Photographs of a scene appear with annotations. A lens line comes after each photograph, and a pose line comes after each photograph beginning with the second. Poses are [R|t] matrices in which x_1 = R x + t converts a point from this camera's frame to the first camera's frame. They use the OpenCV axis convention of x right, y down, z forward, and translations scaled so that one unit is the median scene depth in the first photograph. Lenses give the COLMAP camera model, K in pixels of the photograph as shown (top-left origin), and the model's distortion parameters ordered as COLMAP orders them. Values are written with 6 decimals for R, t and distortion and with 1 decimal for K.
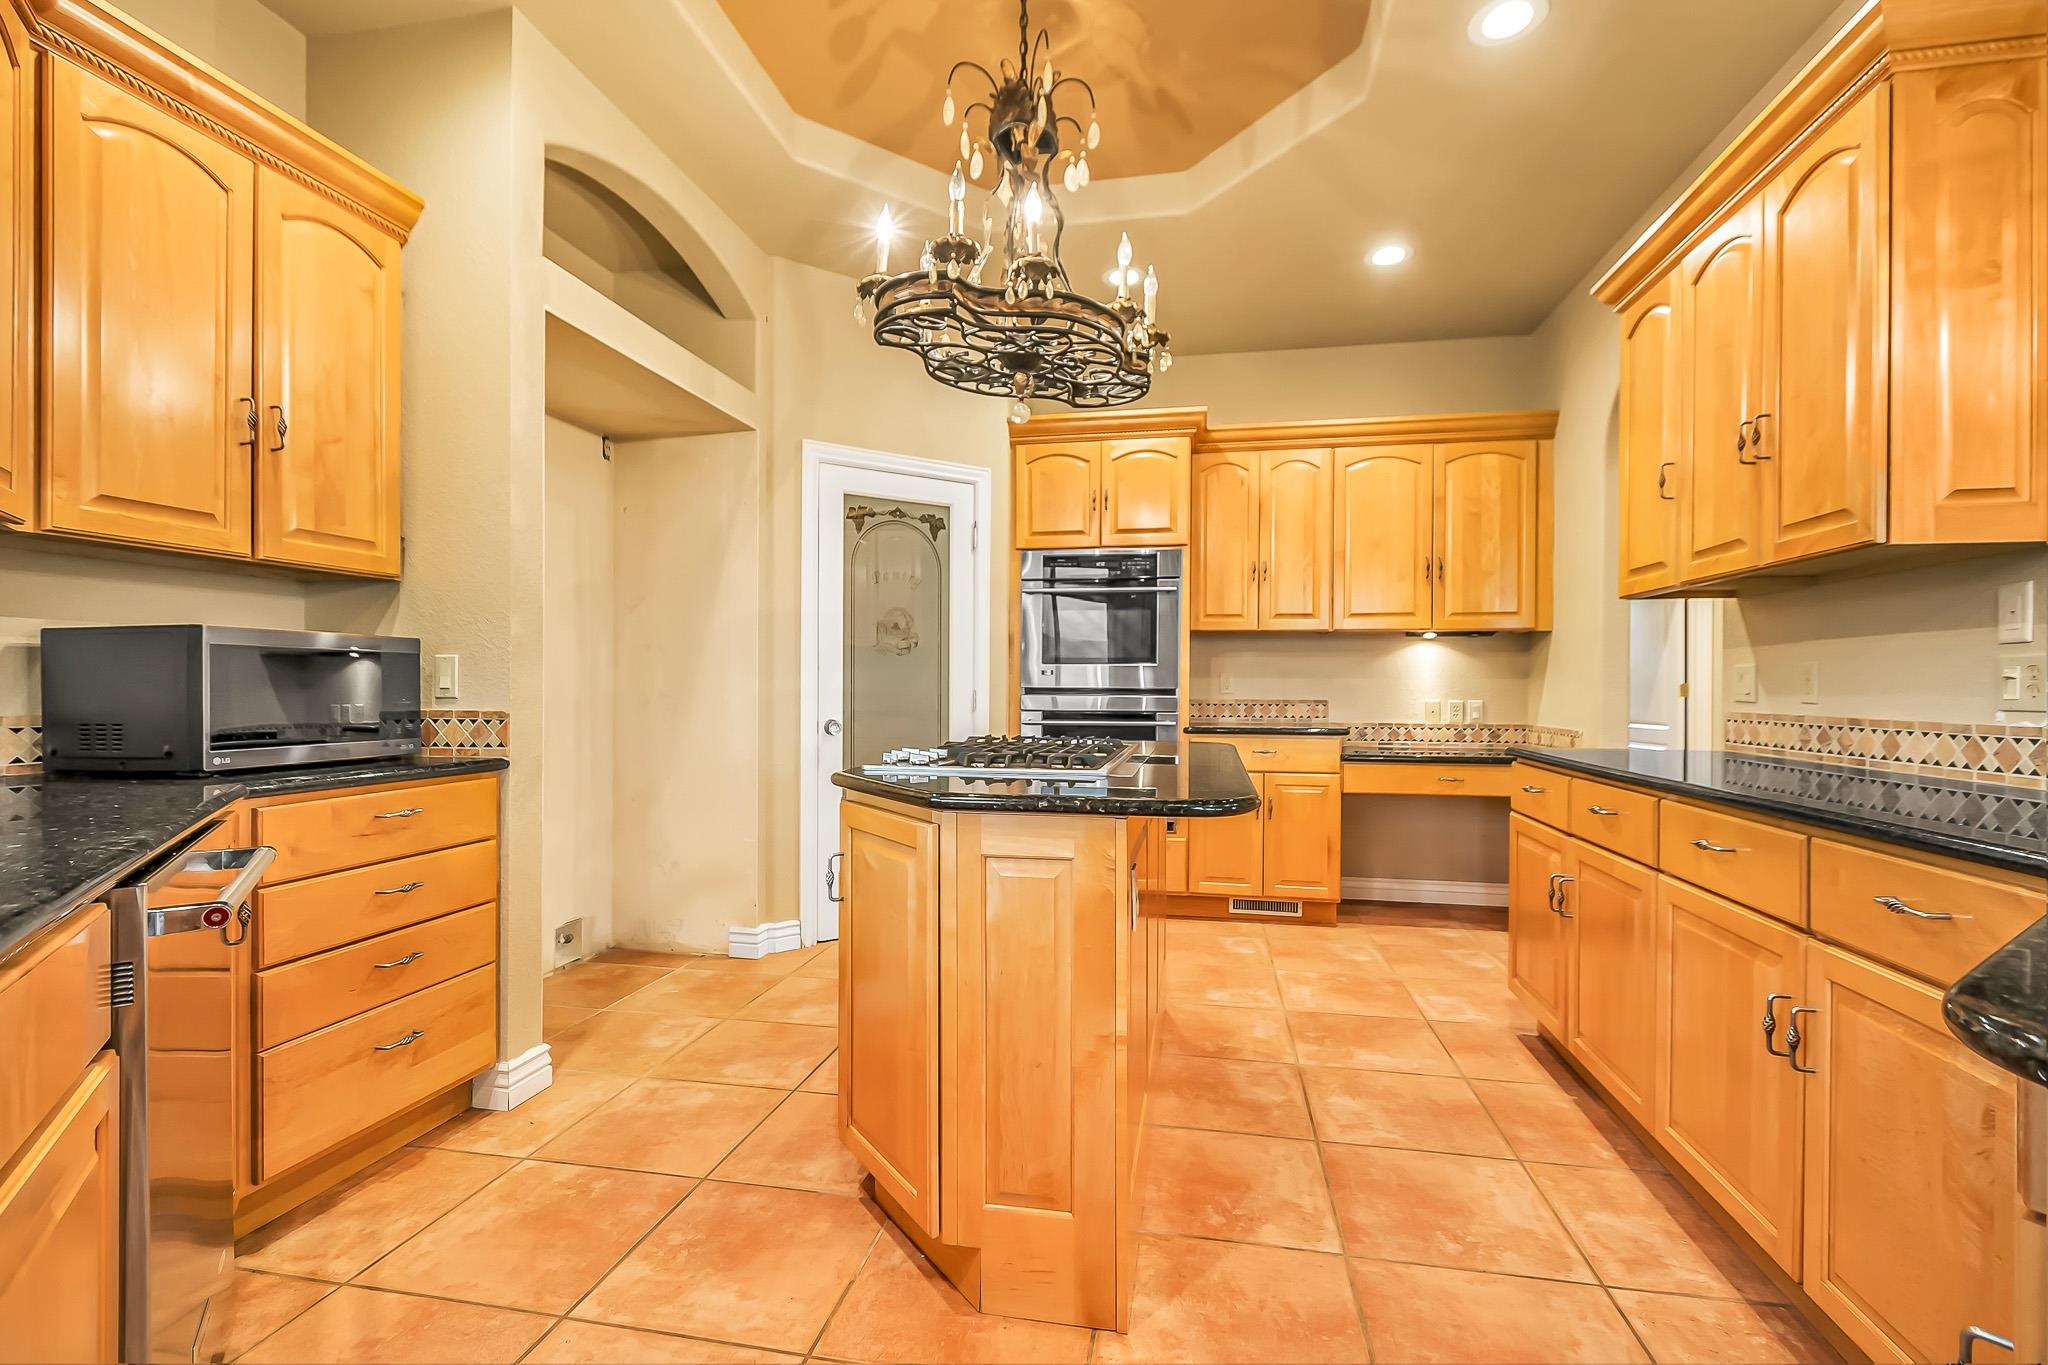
lens RADIAL K [[929.5, 0, 1024.5], [0, 929.5, 687.7], [0, 0, 1]] dist [0.004582, 0.000135]
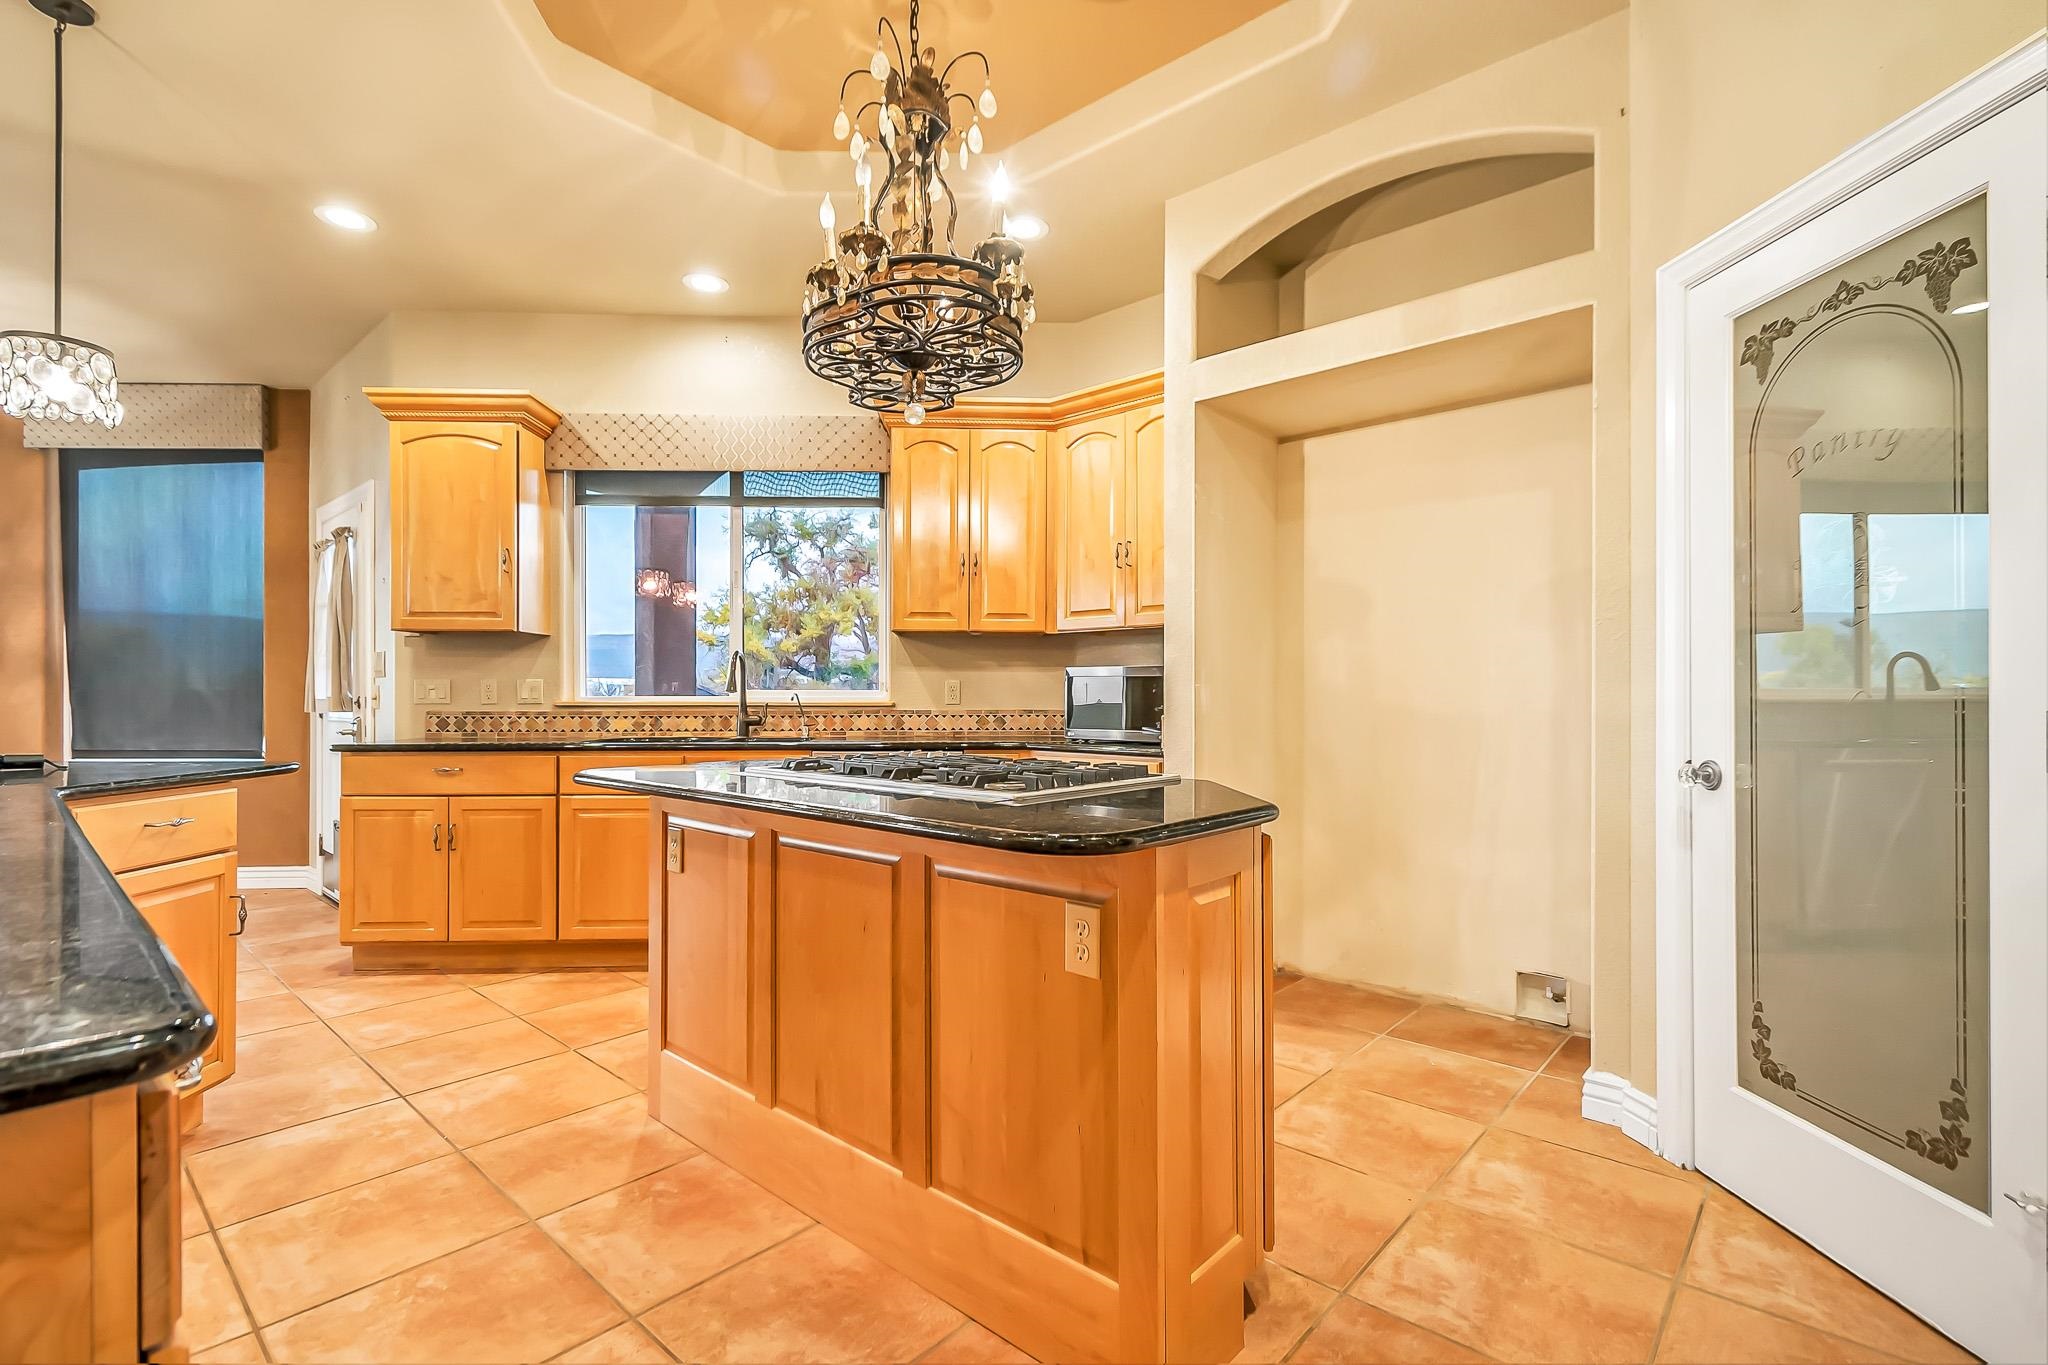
lens RADIAL K [[929.5, 0, 1012.0], [0, 929.5, 690.1], [0, 0, 1]] dist [0.004582, 0.000135]
pose [[-0.524647, -0.006252, -0.851297, 0.799826], [-0.003572, 0.999980, -0.005142, -0.003817], [0.851313, 0.000343, -0.524659, 1.670357]]
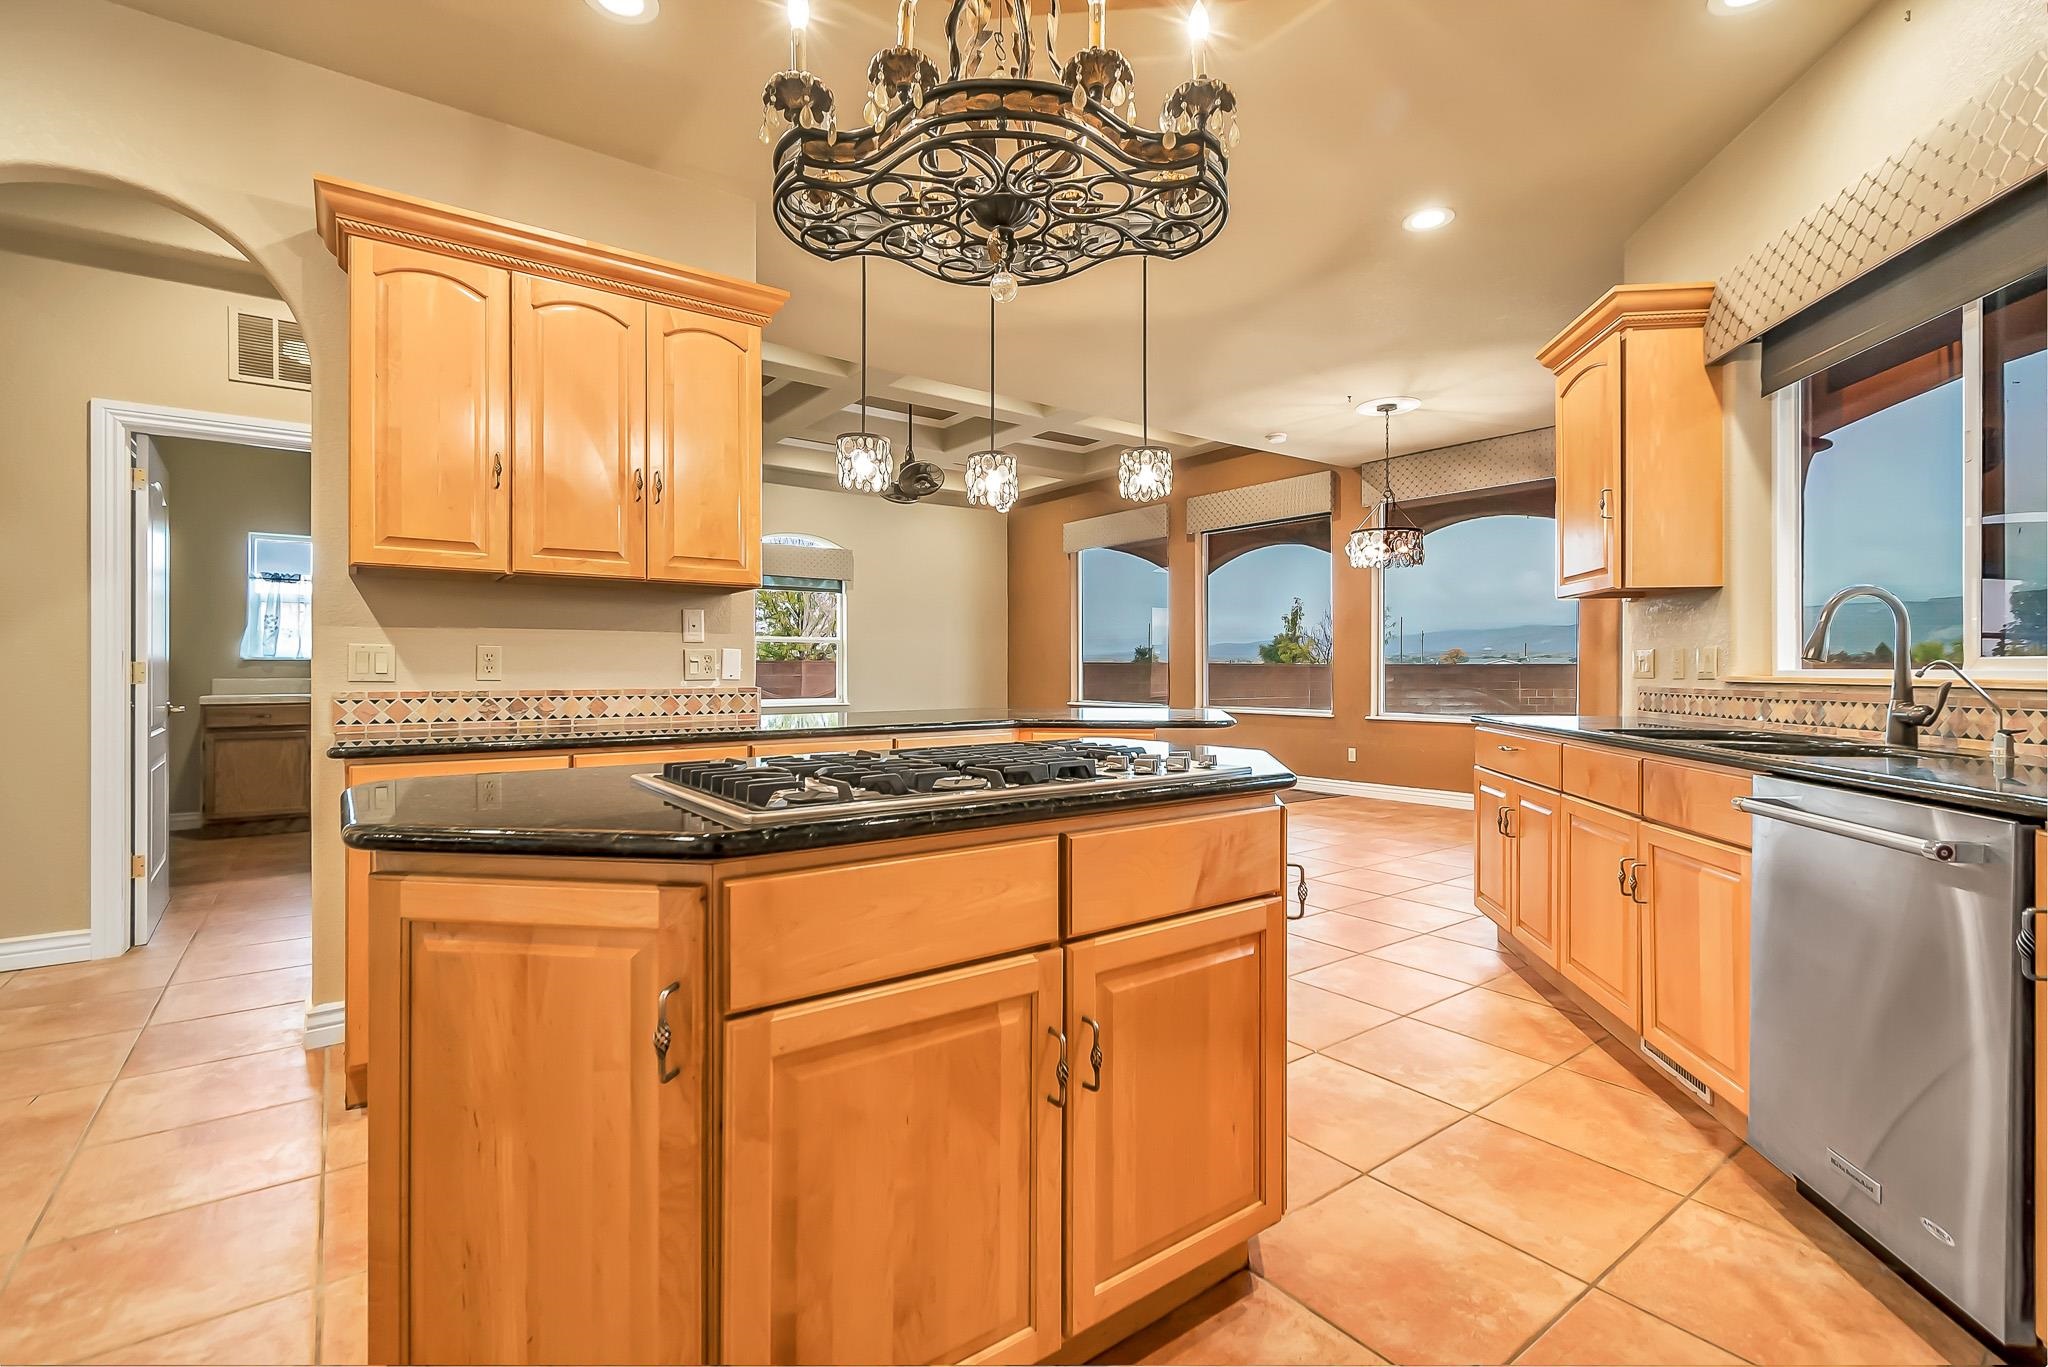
lens RADIAL K [[929.5, 0, 1028.6], [0, 929.5, 670.7], [0, 0, 1]] dist [0.004582, 0.000135]
pose [[-0.743541, -0.003036, 0.668684, -0.527577], [-0.000500, 0.999992, 0.003985, -0.000929], [-0.668690, 0.002629, -0.743536, 1.604918]]
